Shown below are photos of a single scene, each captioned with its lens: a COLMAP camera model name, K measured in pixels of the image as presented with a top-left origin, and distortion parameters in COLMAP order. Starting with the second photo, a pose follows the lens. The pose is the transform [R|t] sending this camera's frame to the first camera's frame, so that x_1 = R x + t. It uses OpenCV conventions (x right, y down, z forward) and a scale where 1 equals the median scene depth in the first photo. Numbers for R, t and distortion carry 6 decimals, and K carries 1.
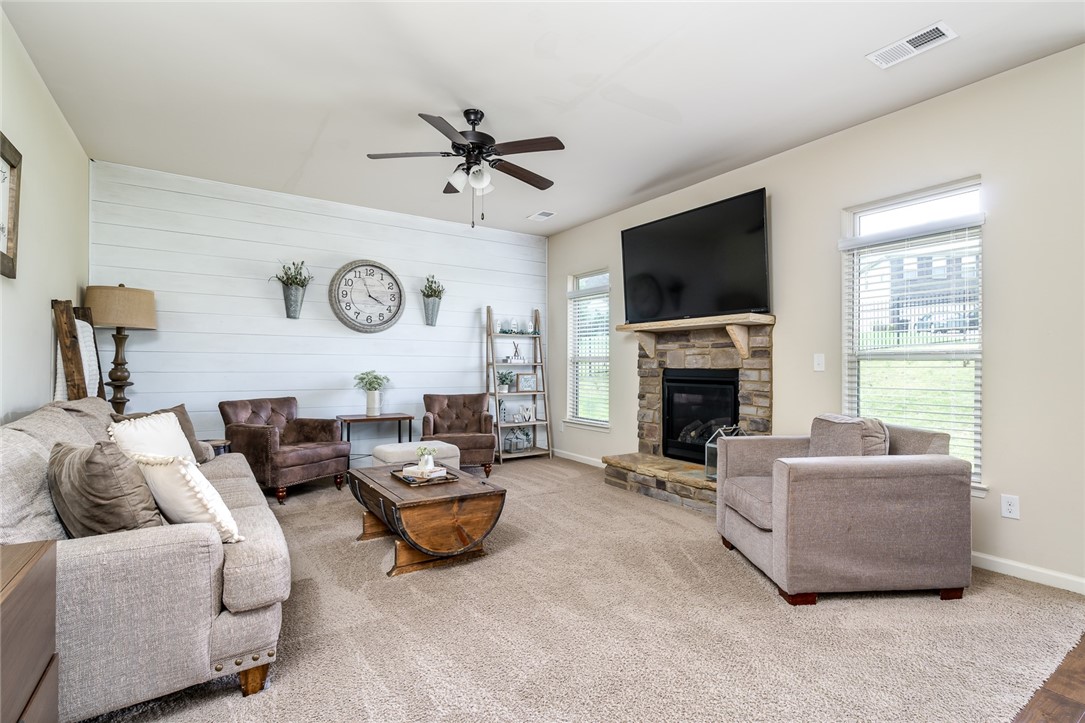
lens RADIAL K [[525.3, 0, 563.6], [0, 525.3, 358.9], [0, 0, 1]] dist [0.001507, 0.000036]
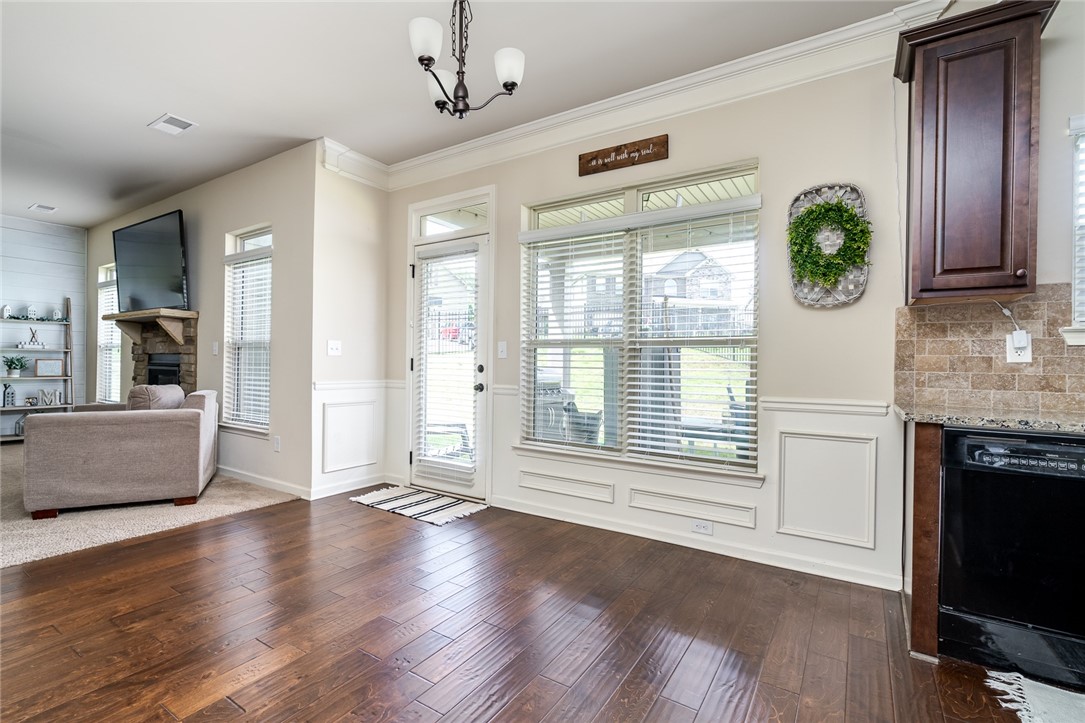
lens RADIAL K [[492.9, 0, 537.8], [0, 492.9, 360.9], [0, 0, 1]] dist [-0.000946, 0.000737]
pose [[0.923297, 0.007842, 0.384008, 0.523100], [-0.013776, 0.999824, 0.012707, 0.007354], [-0.383841, -0.017022, 0.923242, -0.313882]]
